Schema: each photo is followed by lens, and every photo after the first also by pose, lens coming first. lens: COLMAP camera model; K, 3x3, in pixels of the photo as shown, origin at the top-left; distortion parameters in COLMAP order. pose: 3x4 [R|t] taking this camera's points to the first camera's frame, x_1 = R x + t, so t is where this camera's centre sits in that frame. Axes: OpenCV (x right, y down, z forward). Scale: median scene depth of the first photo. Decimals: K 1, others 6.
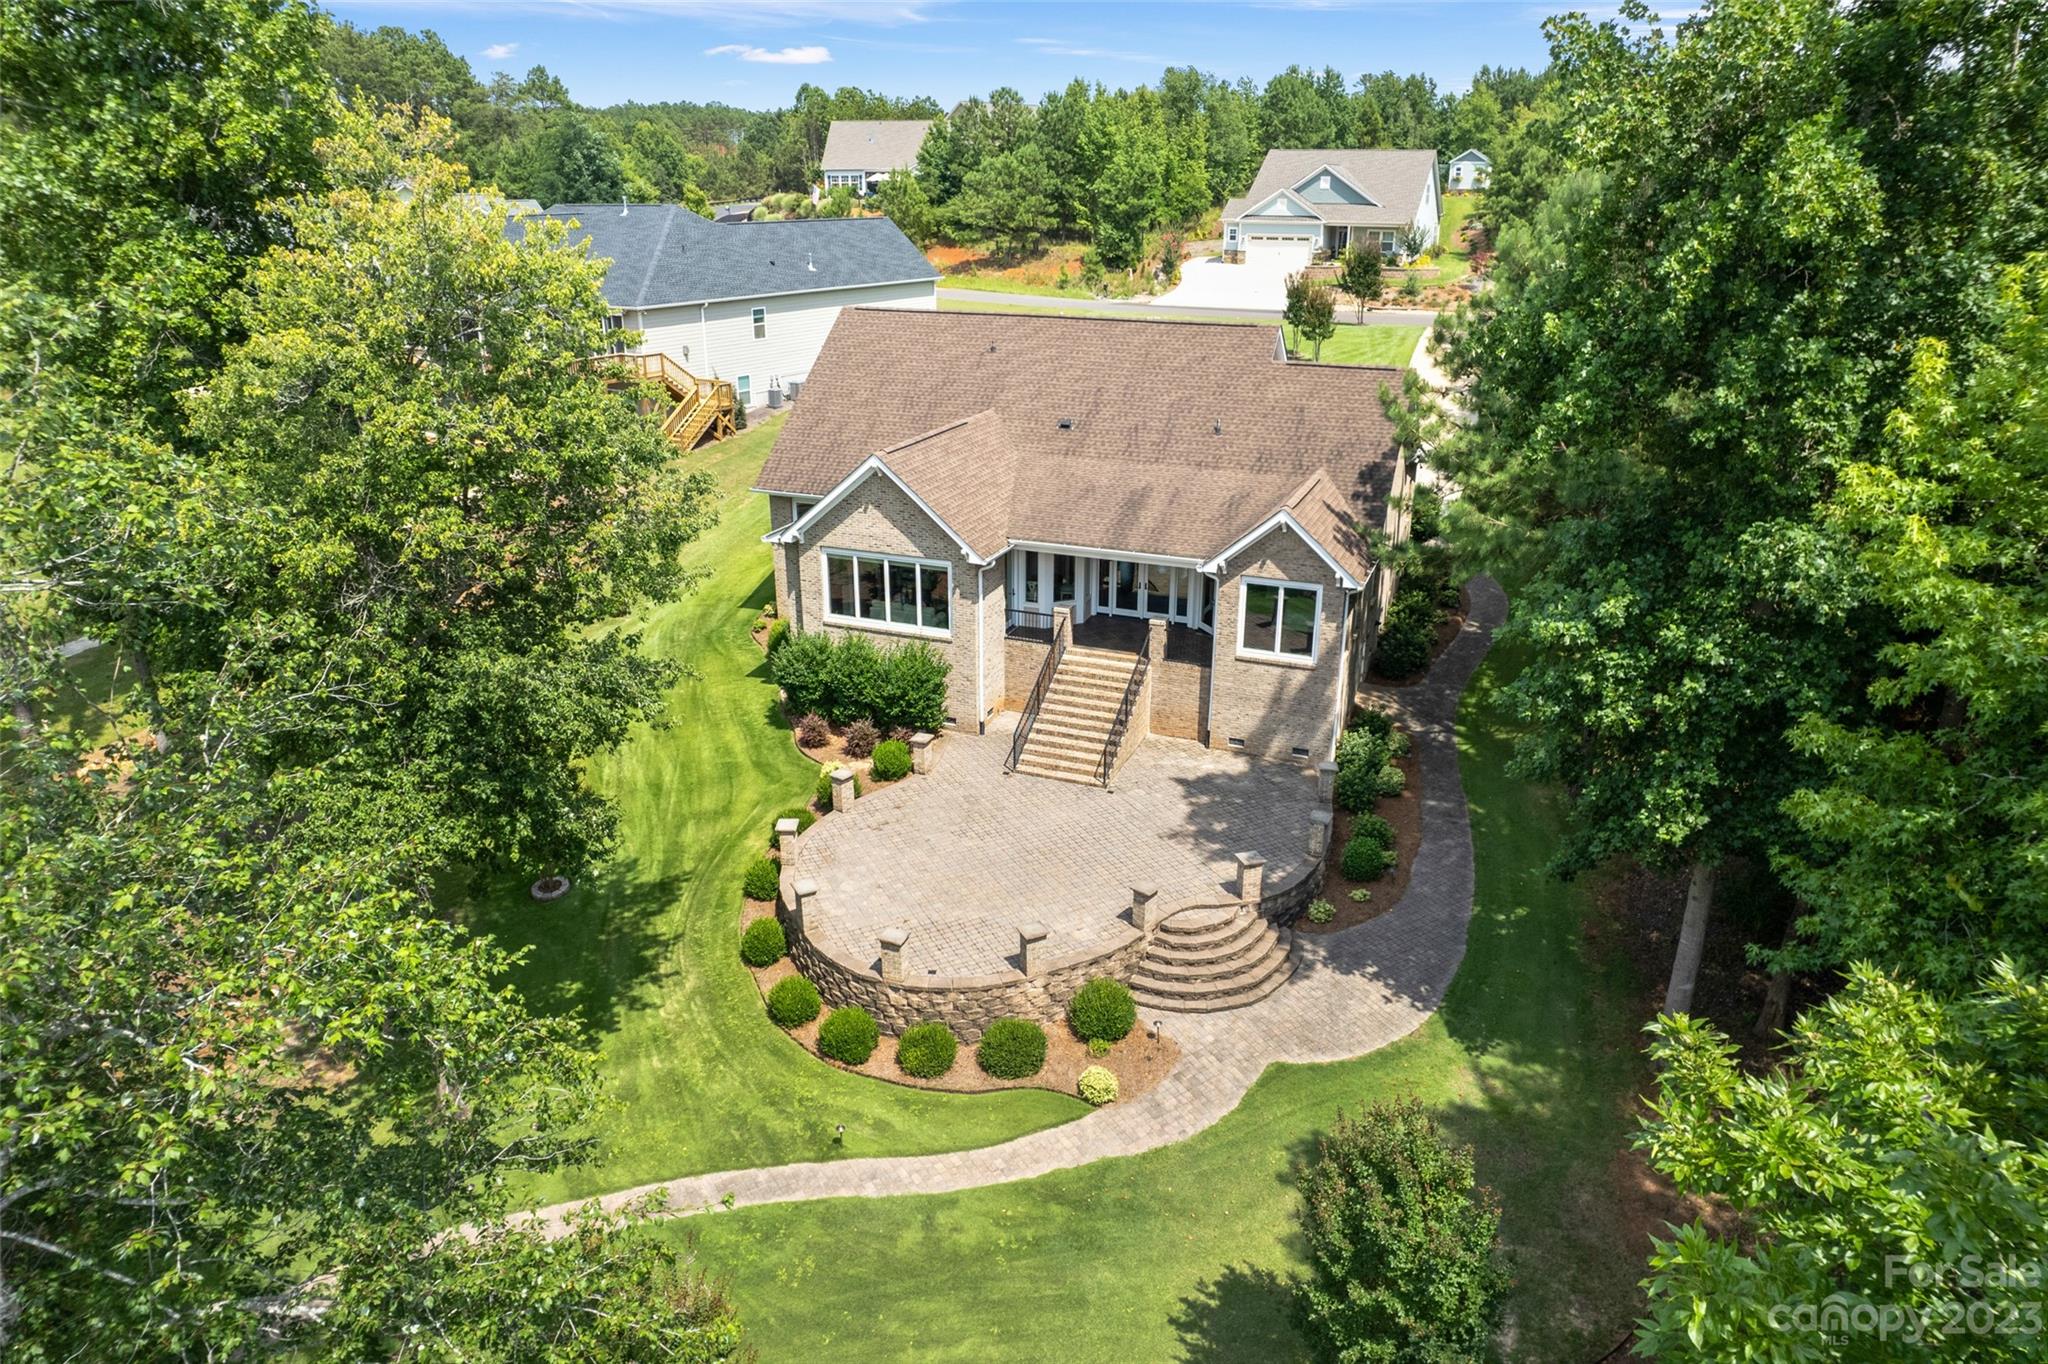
lens RADIAL K [[1247.0, 0, 1024.0], [0, 1247.0, 682.0], [0, 0, 1]] dist [-0.069297, 0.049521]
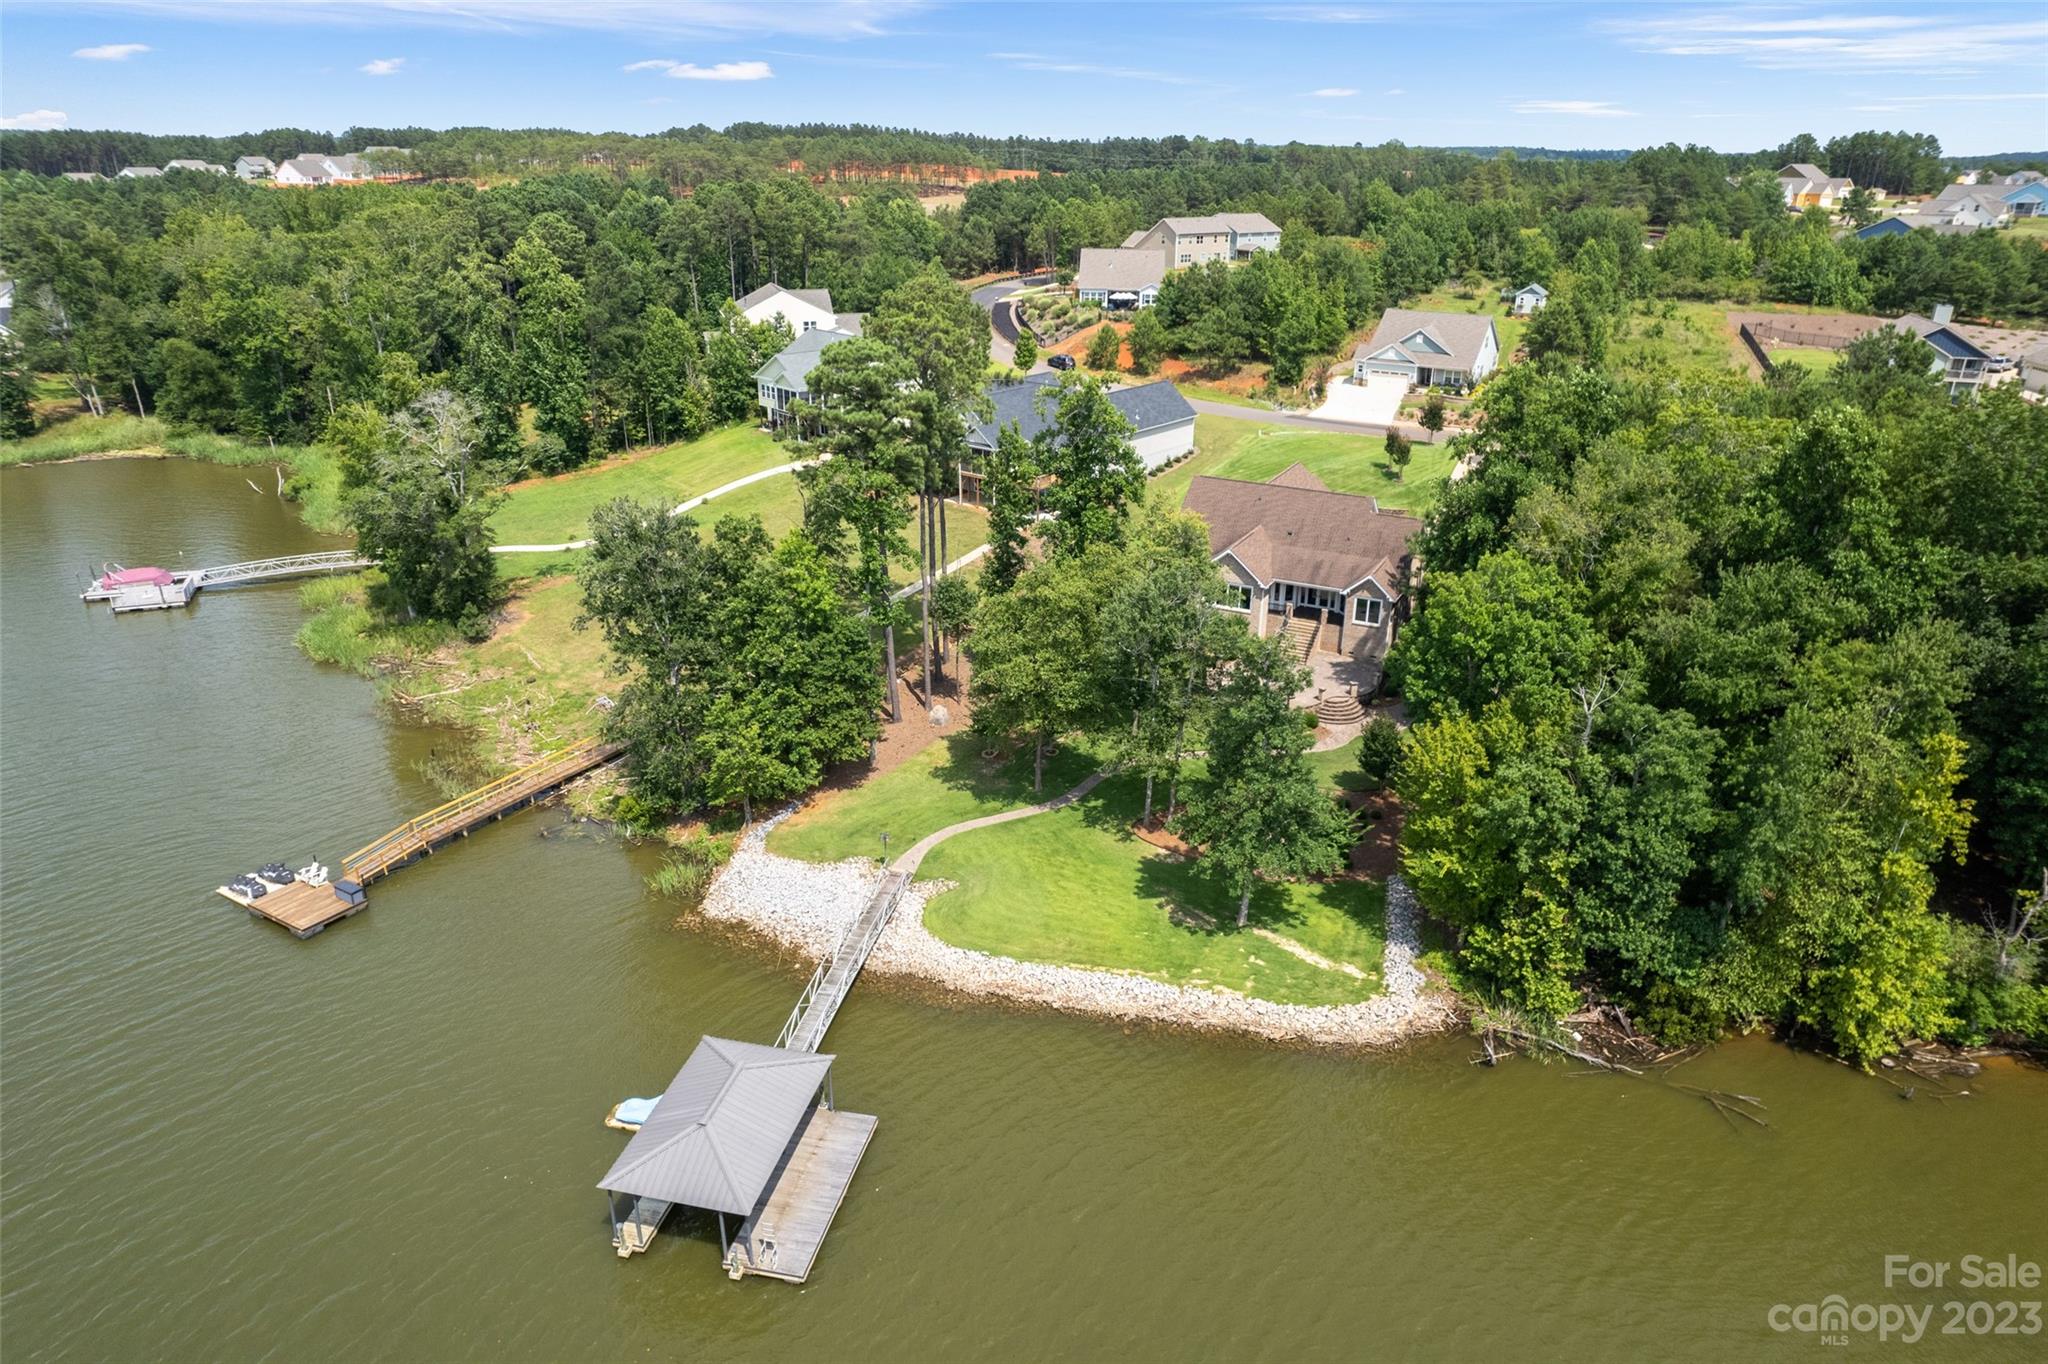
lens RADIAL K [[1247.0, 0, 1024.0], [0, 1247.0, 682.0], [0, 0, 1]] dist [-0.069297, 0.049521]
pose [[0.995477, 0.040299, -0.086029, -0.315577], [-0.038404, 0.998984, 0.023572, 0.073365], [0.086892, -0.020161, 0.996014, -1.828826]]
